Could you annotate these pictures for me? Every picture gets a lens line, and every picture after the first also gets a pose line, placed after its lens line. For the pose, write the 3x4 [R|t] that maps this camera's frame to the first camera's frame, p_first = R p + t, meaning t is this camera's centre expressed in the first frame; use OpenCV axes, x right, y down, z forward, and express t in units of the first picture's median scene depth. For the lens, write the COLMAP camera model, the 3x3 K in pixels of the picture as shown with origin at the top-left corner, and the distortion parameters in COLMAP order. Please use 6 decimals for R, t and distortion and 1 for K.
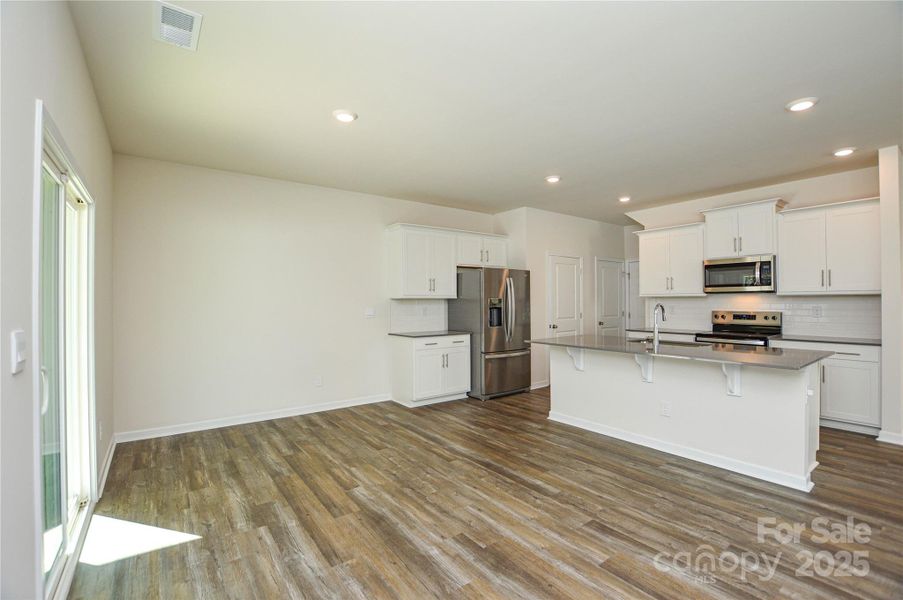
lens RADIAL K [[399.7, 0, 451.5], [0, 399.7, 300.0], [0, 0, 1]] dist [-0.027558, 0.000525]
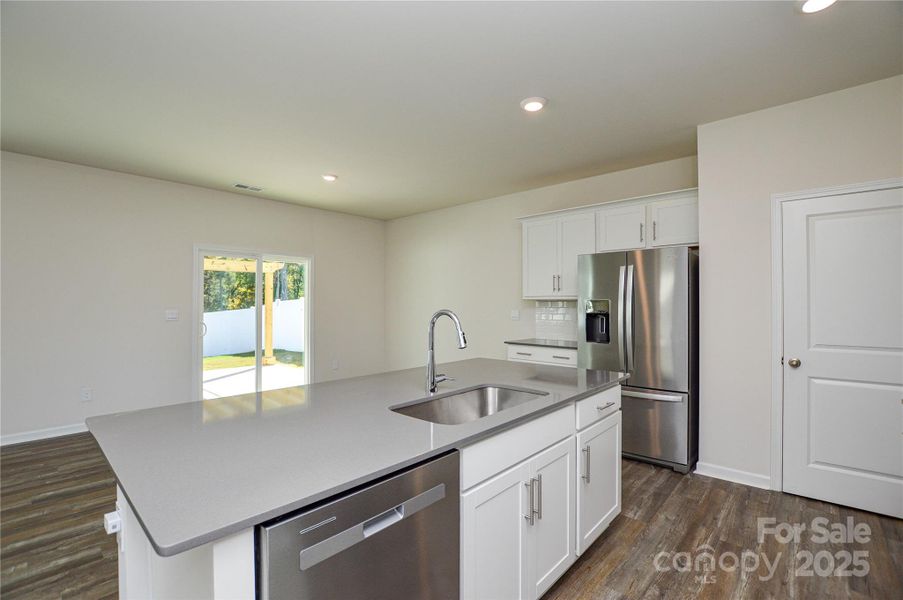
lens RADIAL K [[399.7, 0, 451.5], [0, 399.7, 300.0], [0, 0, 1]] dist [-0.027558, 0.000525]
pose [[0.193557, -0.004514, -0.981079, 0.949930], [0.002113, 0.999989, -0.004185, -0.001313], [0.981087, -0.001263, 0.193564, 0.866885]]
